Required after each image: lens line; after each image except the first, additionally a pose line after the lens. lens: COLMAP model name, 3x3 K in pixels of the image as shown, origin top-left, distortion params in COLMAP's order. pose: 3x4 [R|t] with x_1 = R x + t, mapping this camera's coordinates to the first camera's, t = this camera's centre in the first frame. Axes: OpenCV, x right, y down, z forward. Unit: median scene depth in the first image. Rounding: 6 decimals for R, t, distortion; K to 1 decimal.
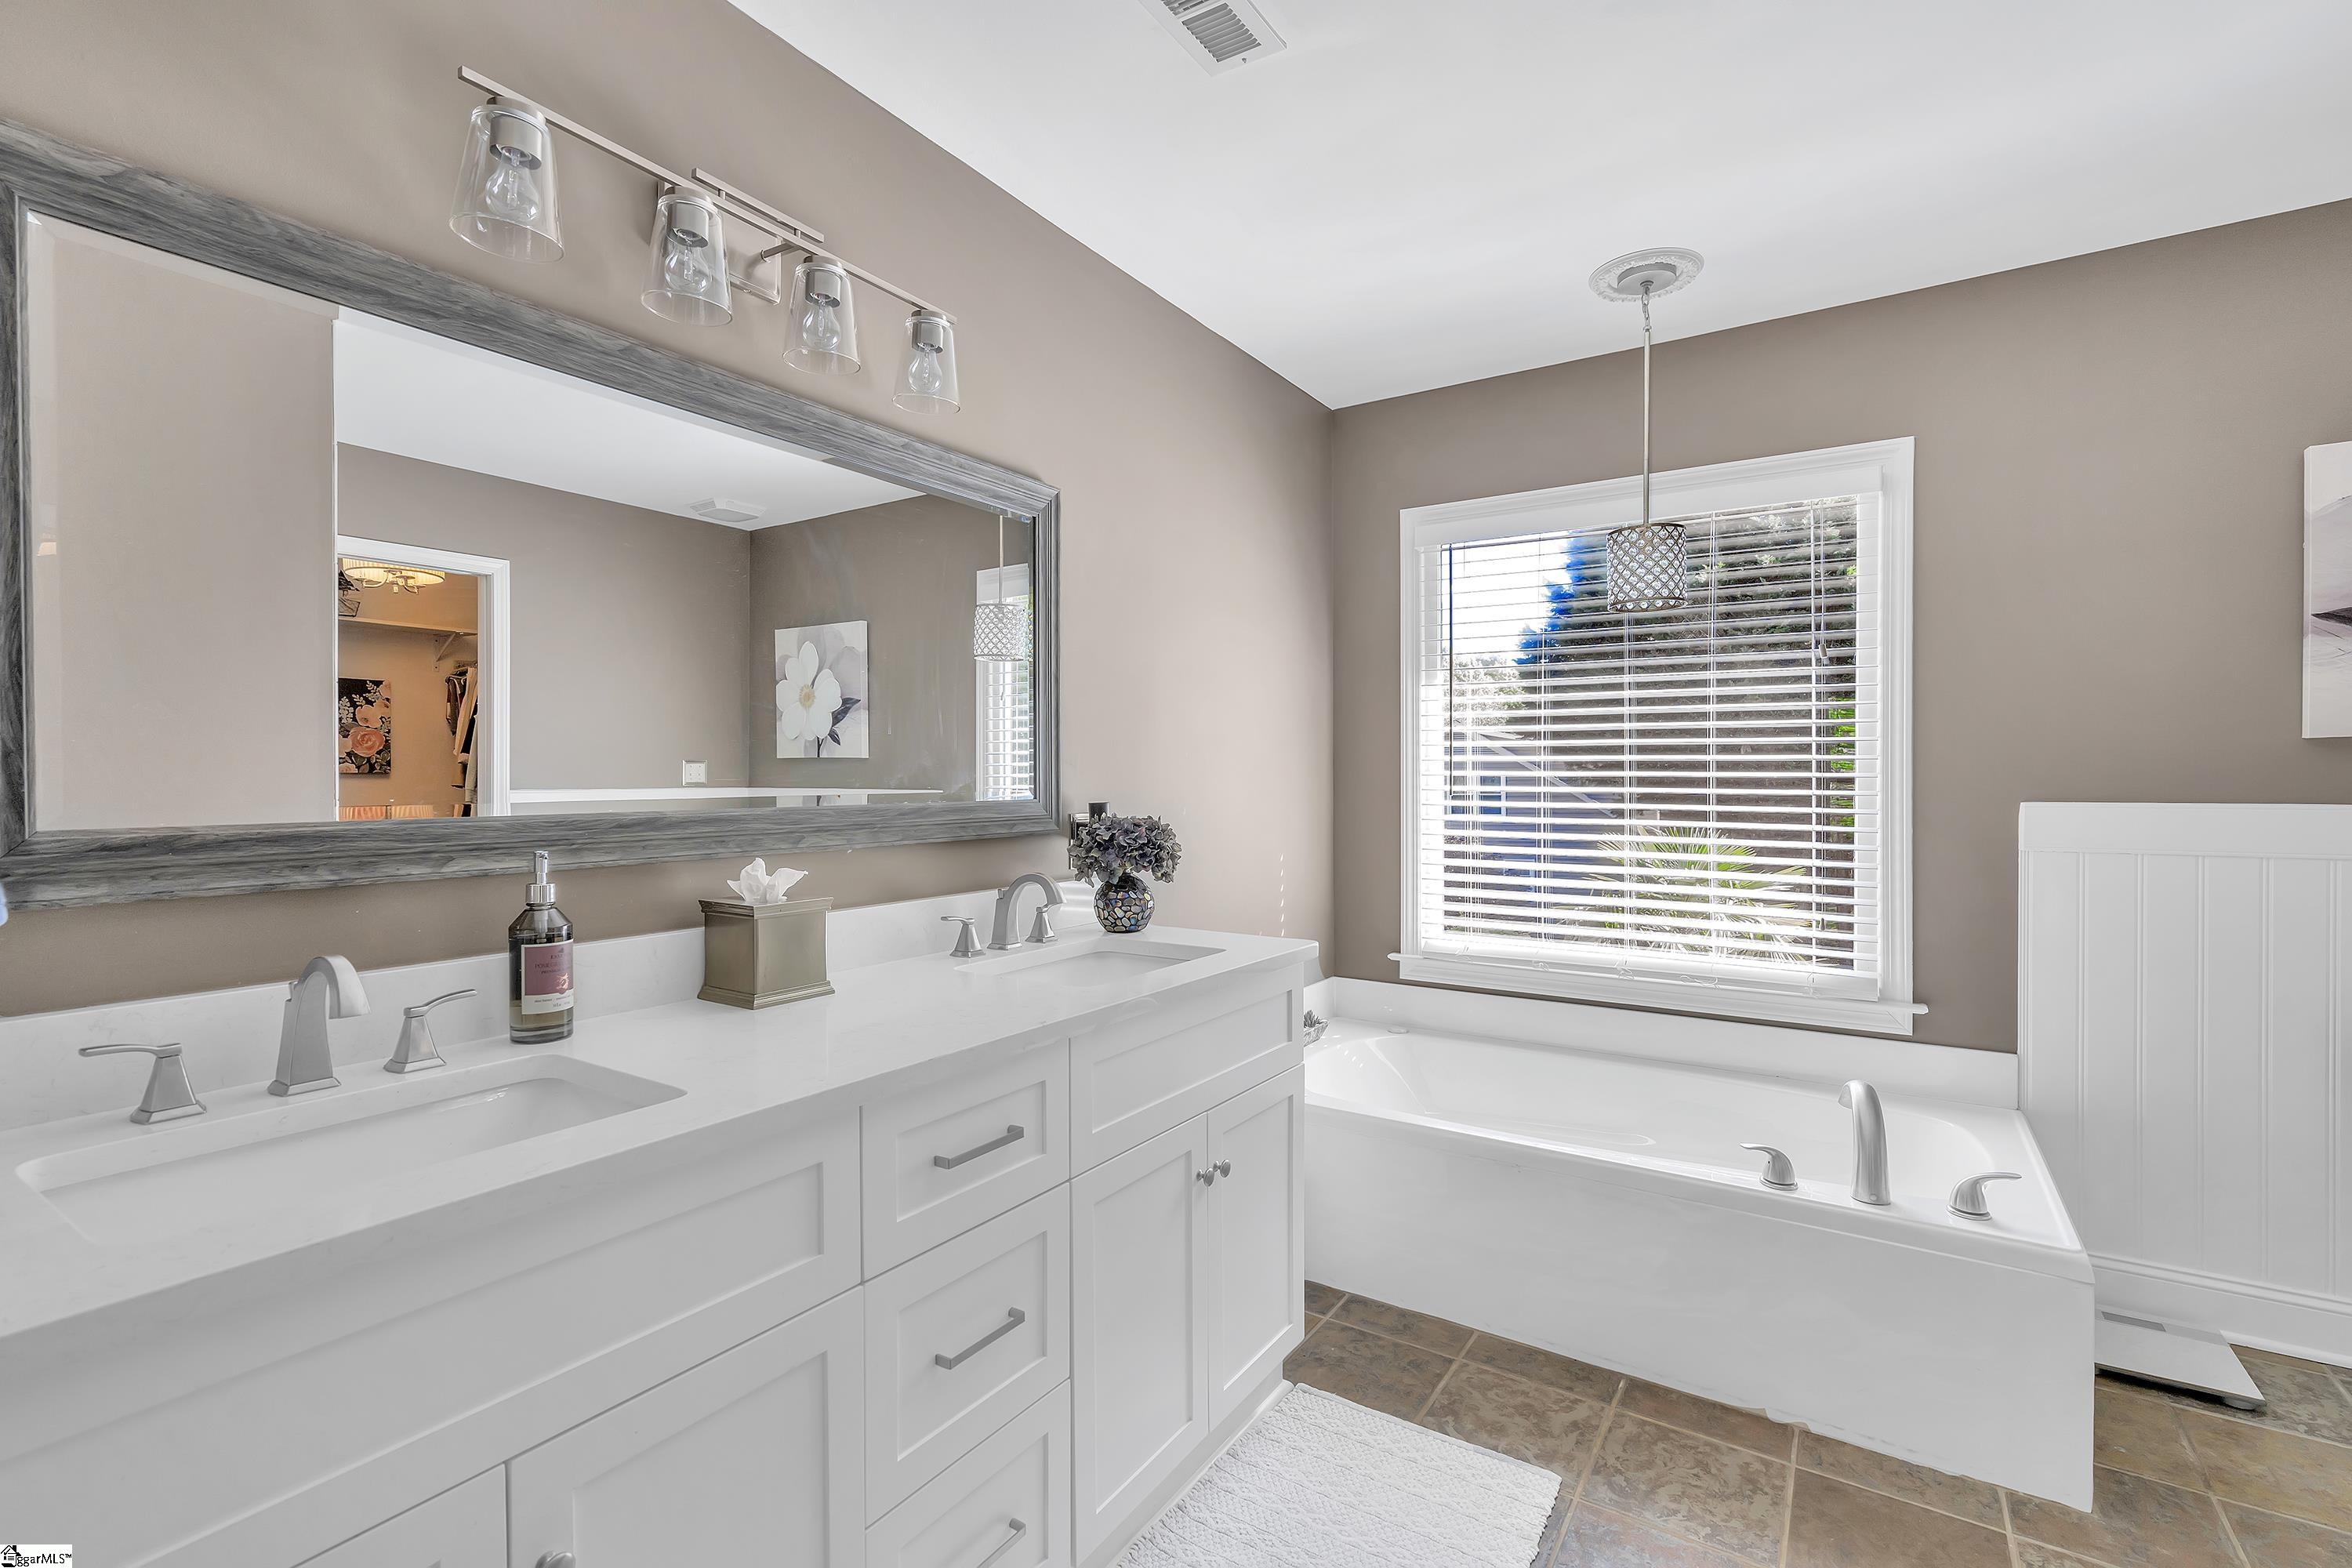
lens RADIAL K [[1065.3, 0, 1176.0], [0, 1065.3, 784.0], [0, 0, 1]] dist [-0.000839, -0.000154]
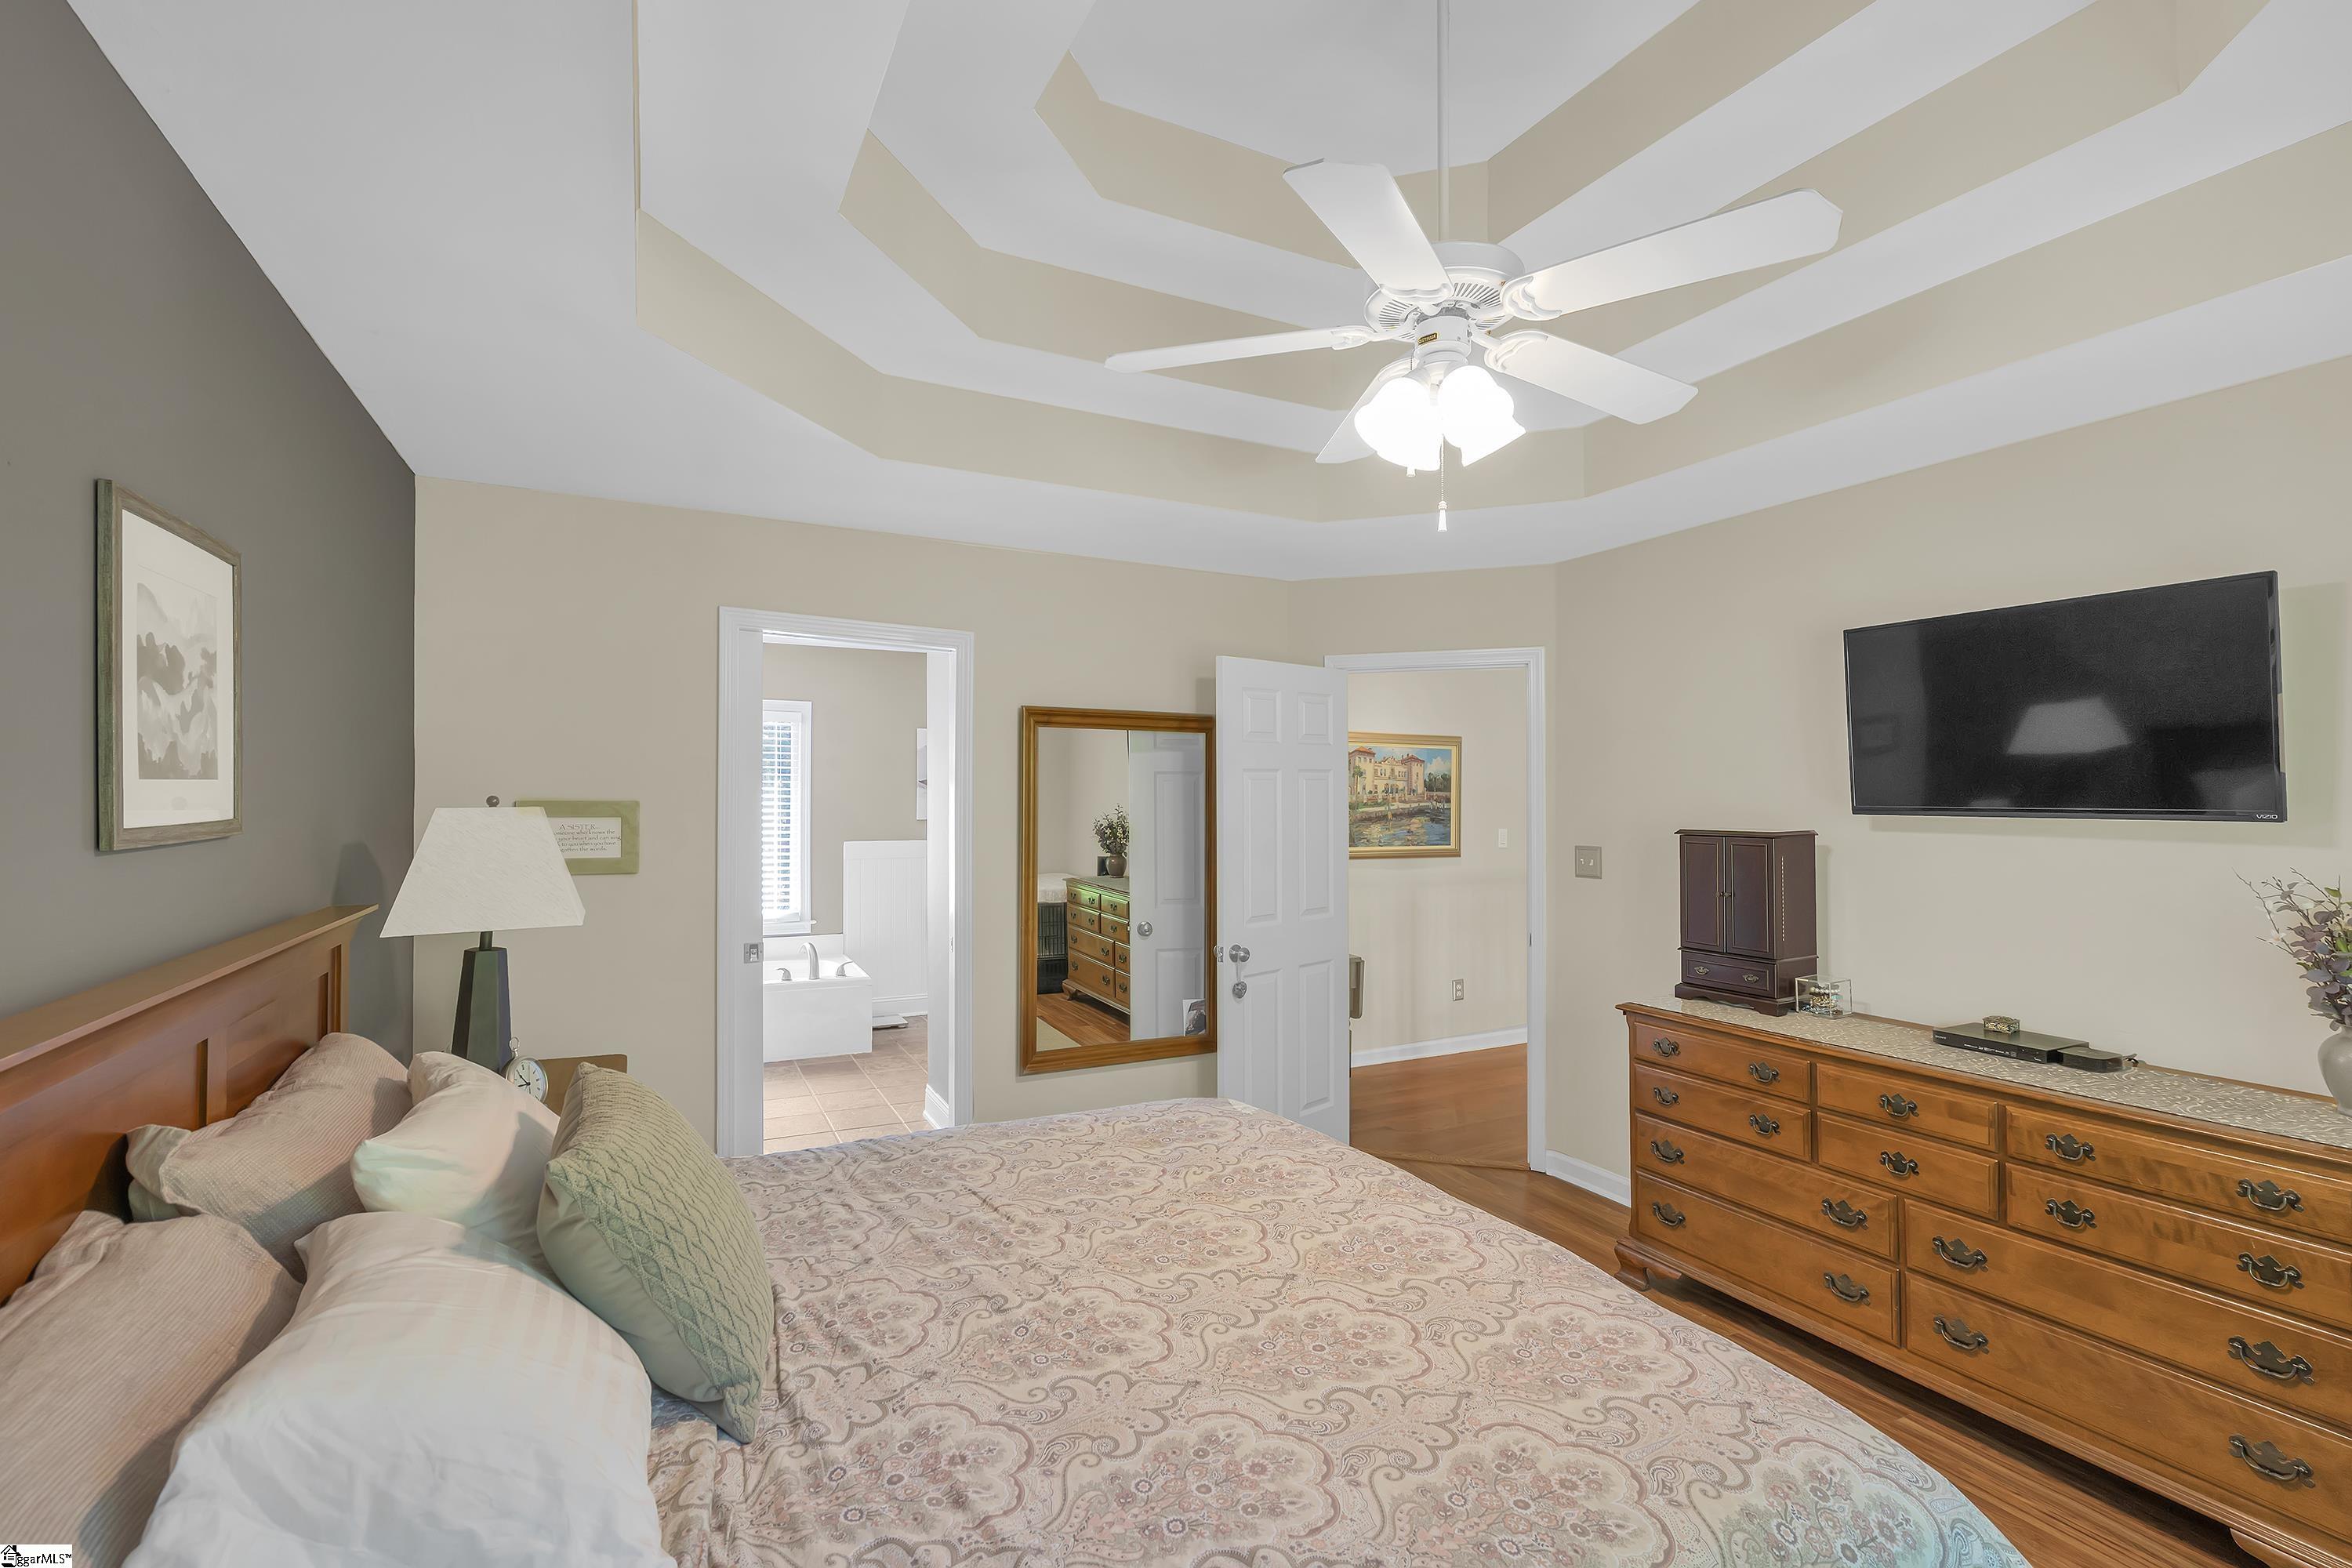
lens RADIAL K [[1065.3, 0, 1176.0], [0, 1065.3, 784.0], [0, 0, 1]] dist [-0.000839, -0.000154]
pose [[0.506794, 0.014378, 0.861947, -1.399268], [-0.002454, 0.999881, -0.015236, -0.113602], [-0.862064, 0.005606, 0.506769, -1.380616]]
